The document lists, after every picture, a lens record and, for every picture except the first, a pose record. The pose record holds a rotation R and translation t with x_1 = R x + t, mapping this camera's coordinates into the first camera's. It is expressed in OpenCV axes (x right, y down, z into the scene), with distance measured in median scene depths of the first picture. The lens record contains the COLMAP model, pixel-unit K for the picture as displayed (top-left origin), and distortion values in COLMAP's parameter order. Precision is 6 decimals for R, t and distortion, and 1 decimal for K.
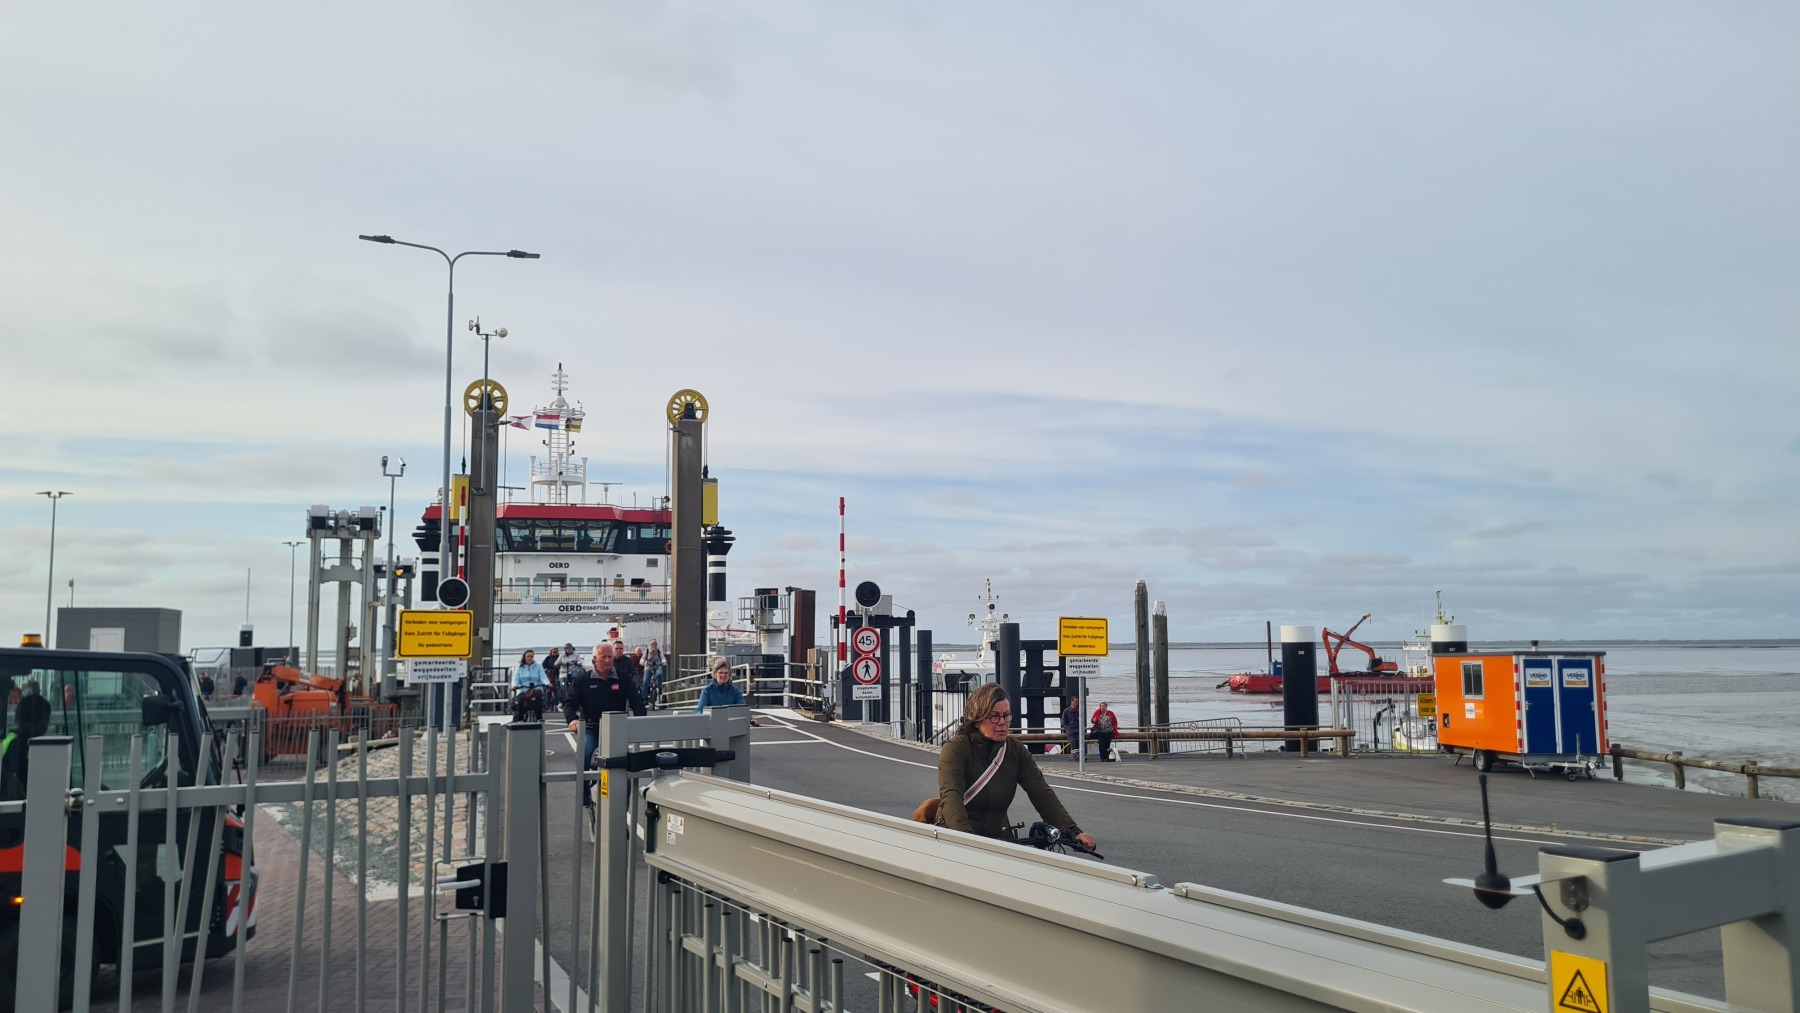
lens RADIAL K [[1341.9, 0, 900.0], [0, 1341.9, 506.5], [0, 0, 1]] dist [0.058241, -0.003600]
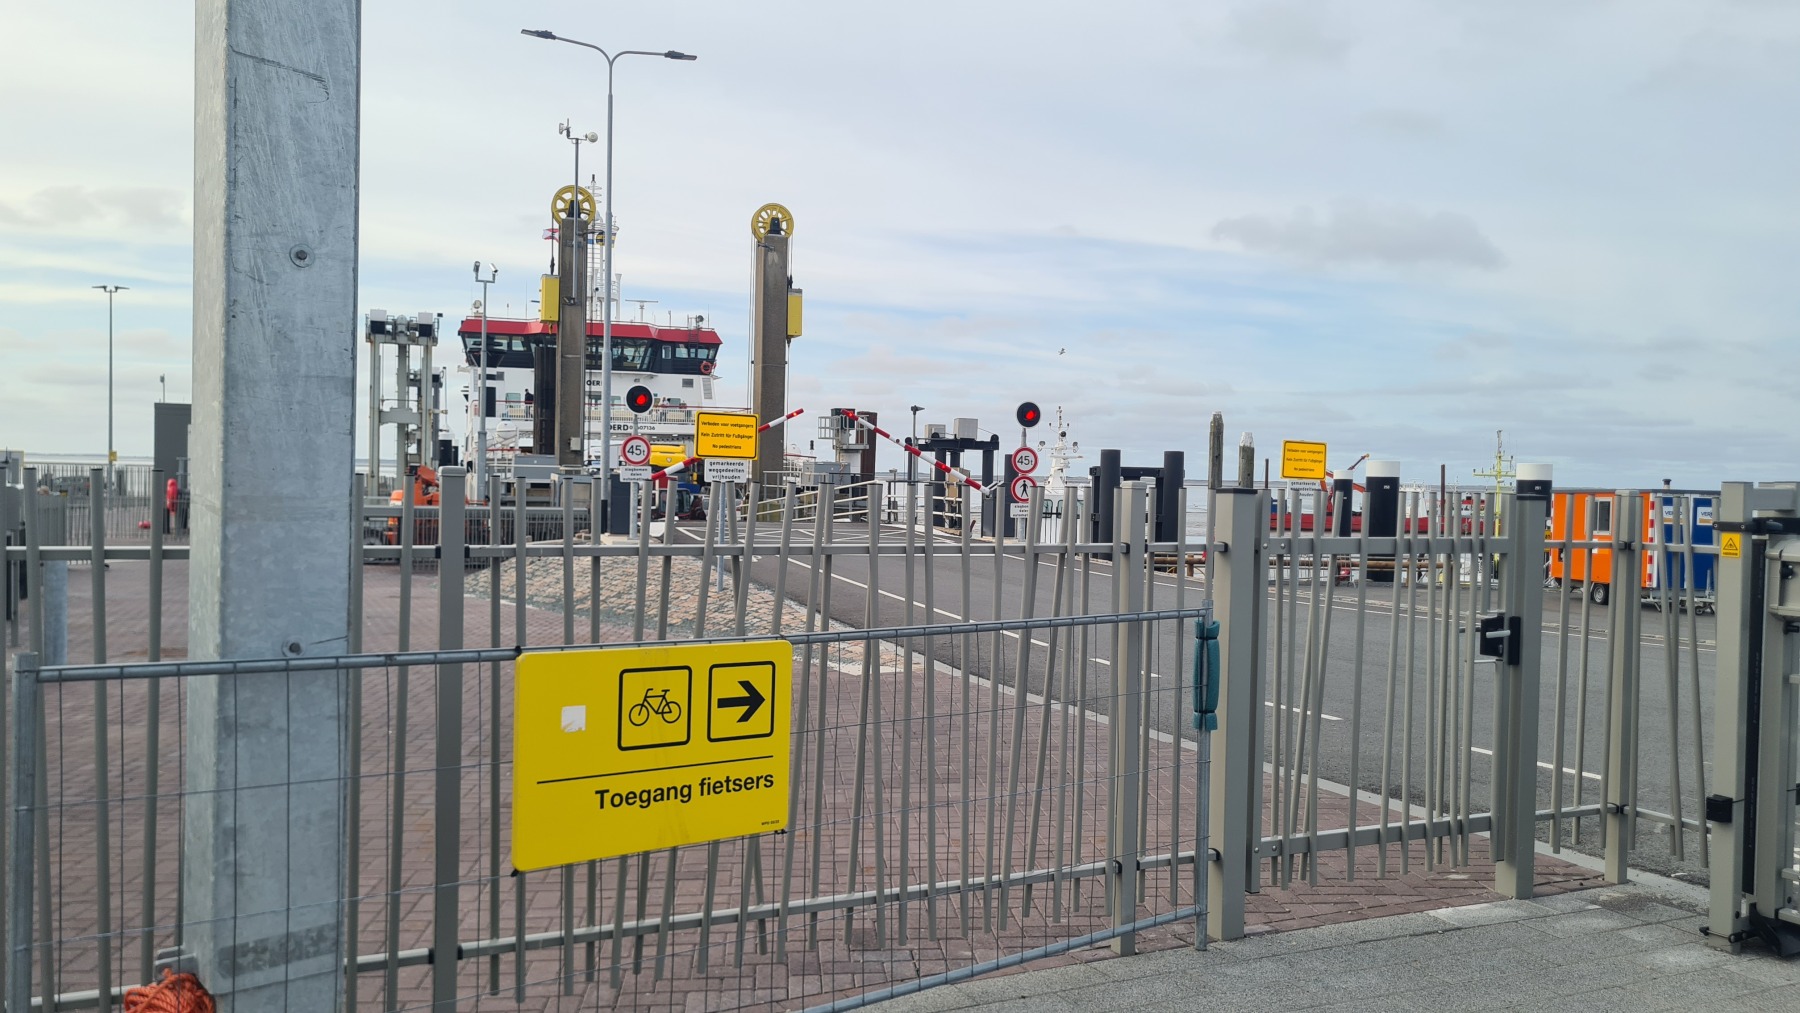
lens RADIAL K [[1341.9, 0, 900.0], [0, 1341.9, 506.5], [0, 0, 1]] dist [0.058241, -0.003600]
pose [[0.999478, 0.031130, 0.008599, -0.085979], [-0.031975, 0.991260, 0.127986, 0.004799], [-0.004540, -0.128194, 0.991739, -0.010121]]
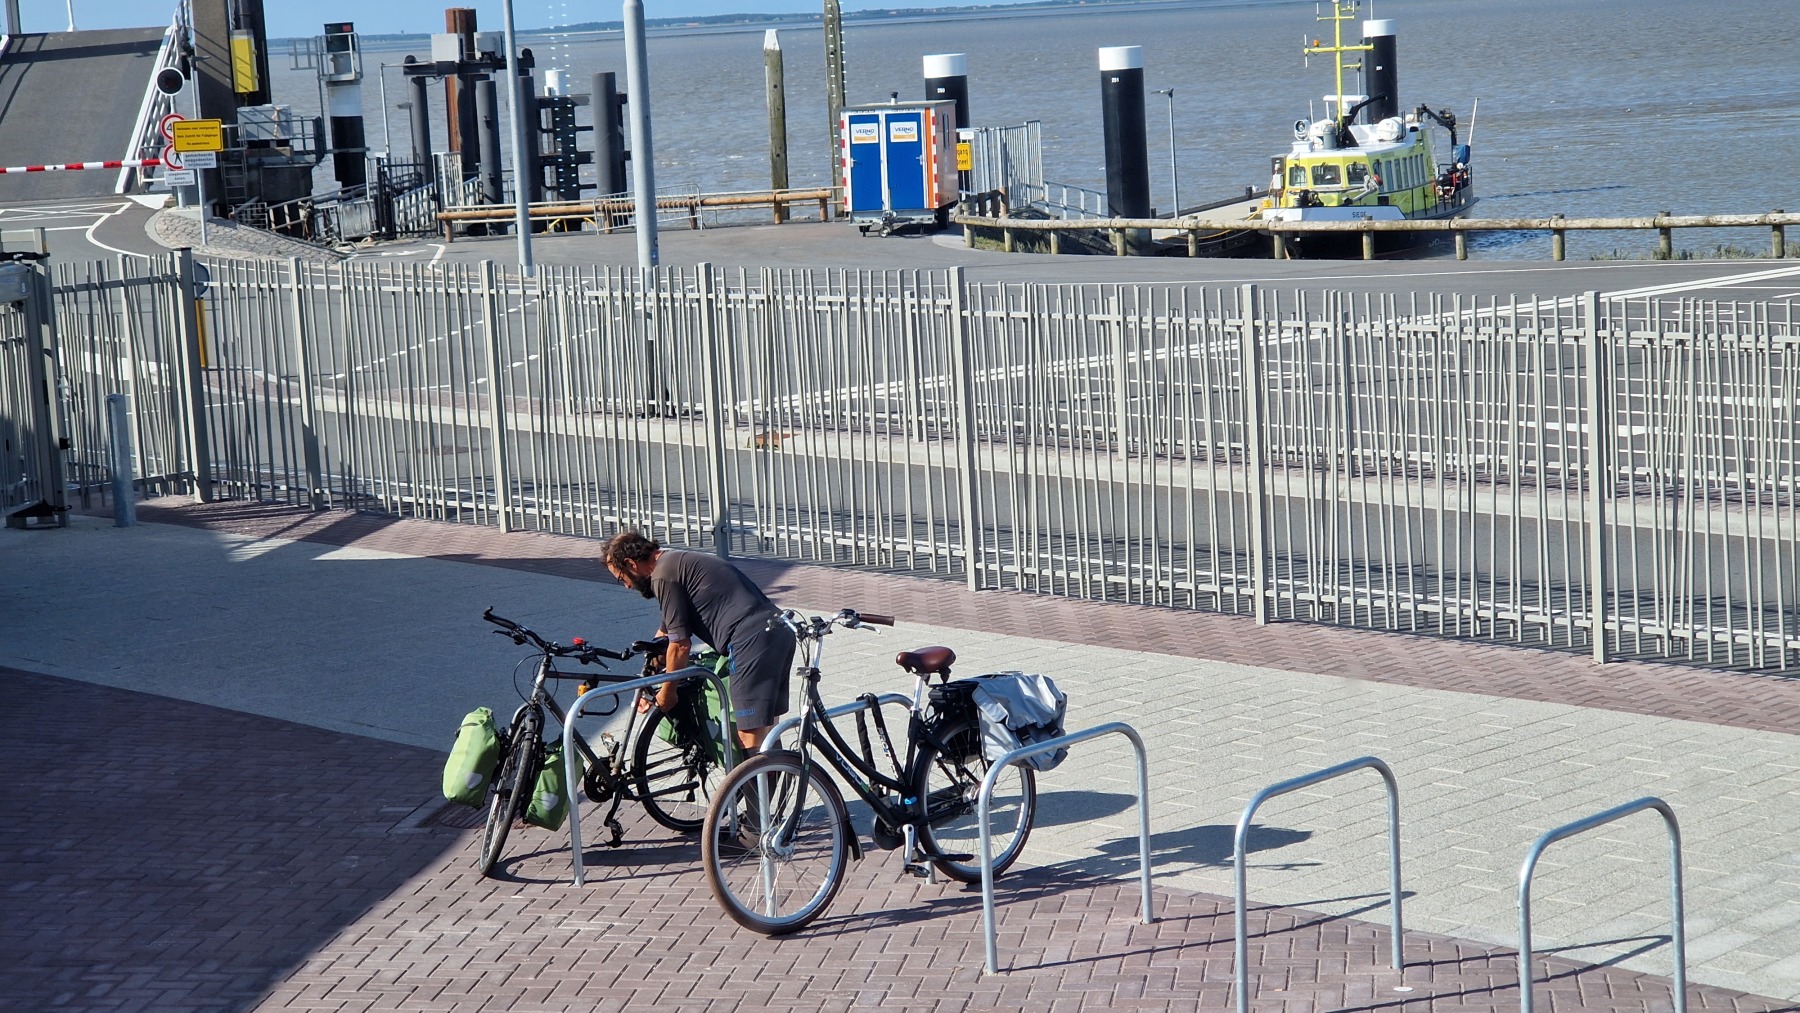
lens RADIAL K [[3541.0, 0, 900.0], [0, 3541.0, 506.5], [0, 0, 1]] dist [-0.036404, 0.204052]
pose [[0.981512, -0.017713, -0.190579, 0.696194], [0.063788, 0.969057, 0.238451, -0.154987], [0.180458, -0.246200, 0.952271, -1.047279]]
